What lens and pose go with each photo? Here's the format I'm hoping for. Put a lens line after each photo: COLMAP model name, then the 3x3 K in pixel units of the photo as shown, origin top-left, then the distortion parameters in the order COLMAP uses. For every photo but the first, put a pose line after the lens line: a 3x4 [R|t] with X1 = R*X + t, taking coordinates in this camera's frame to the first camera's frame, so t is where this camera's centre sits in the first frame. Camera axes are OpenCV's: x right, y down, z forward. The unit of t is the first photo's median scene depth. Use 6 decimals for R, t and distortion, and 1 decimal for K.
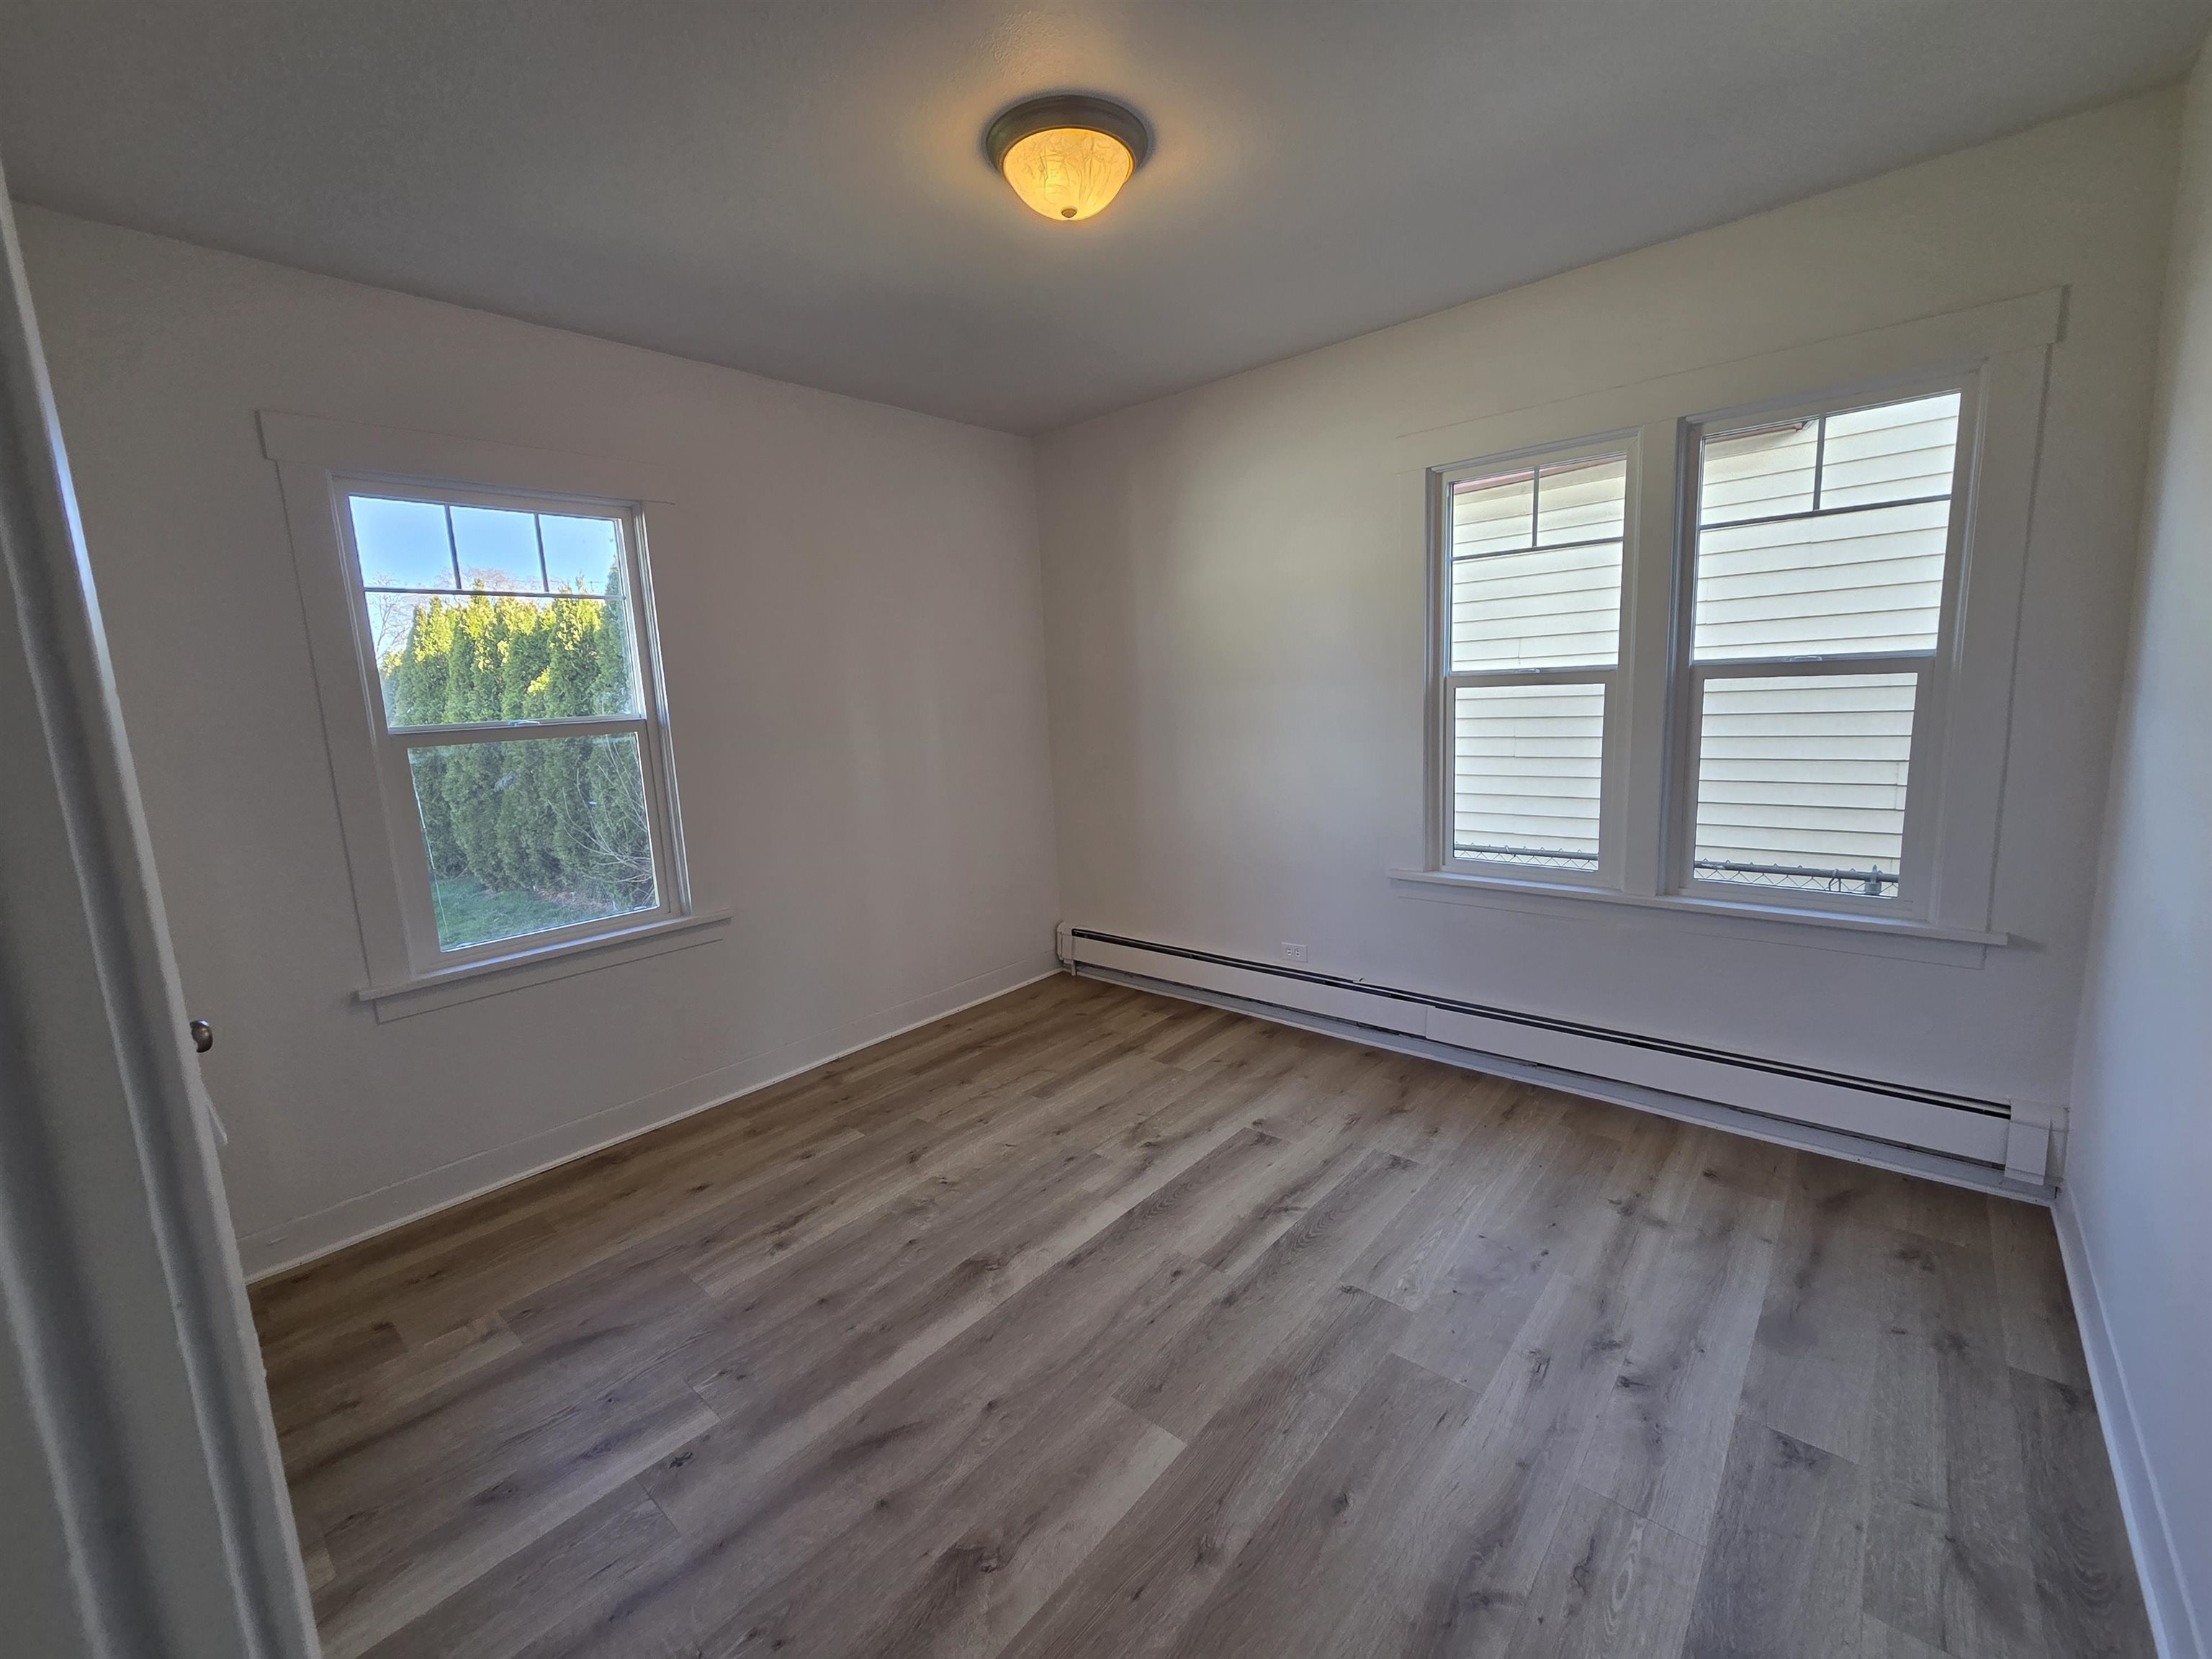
lens RADIAL K [[903.8, 0, 1102.0], [0, 903.8, 816.3], [0, 0, 1]] dist [0.001671, 0.000103]
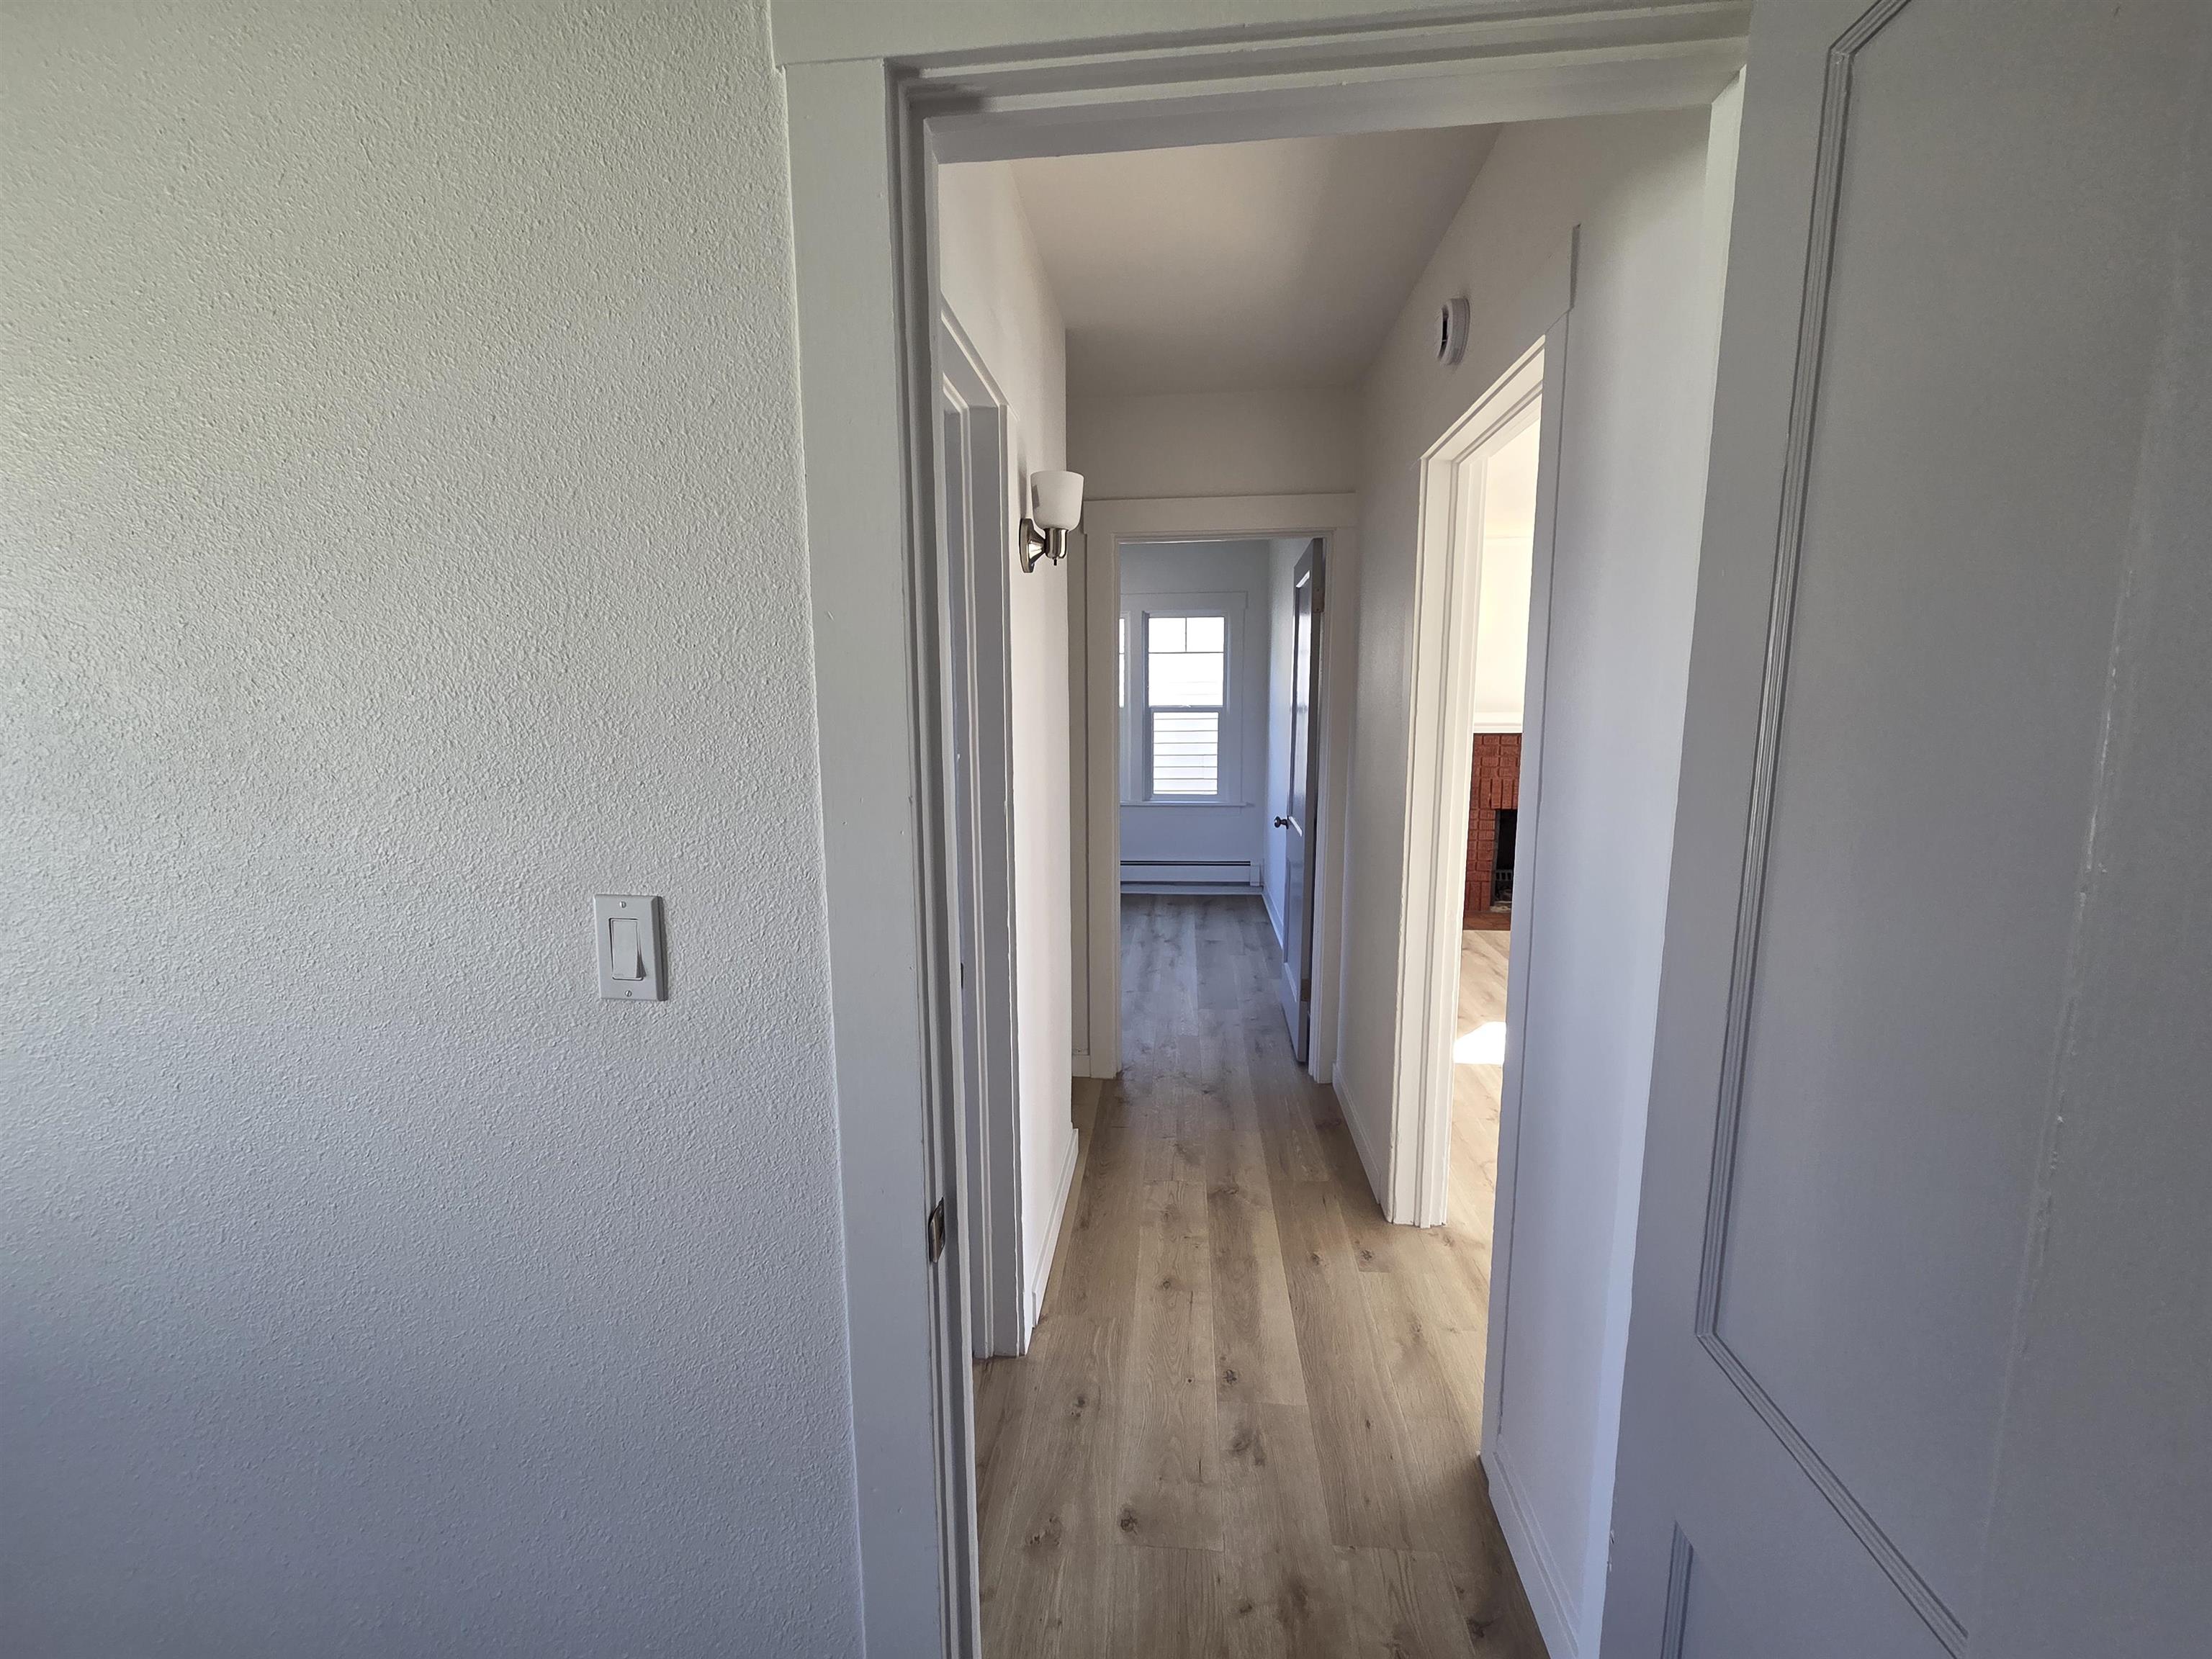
lens RADIAL K [[903.8, 0, 1102.8], [0, 903.8, 828.9], [0, 0, 1]] dist [0.001671, 0.000103]
pose [[0.805243, -0.047674, 0.591025, -0.979881], [0.058719, 0.998274, 0.000523, 0.165016], [-0.590031, 0.034283, 0.806653, -0.959347]]
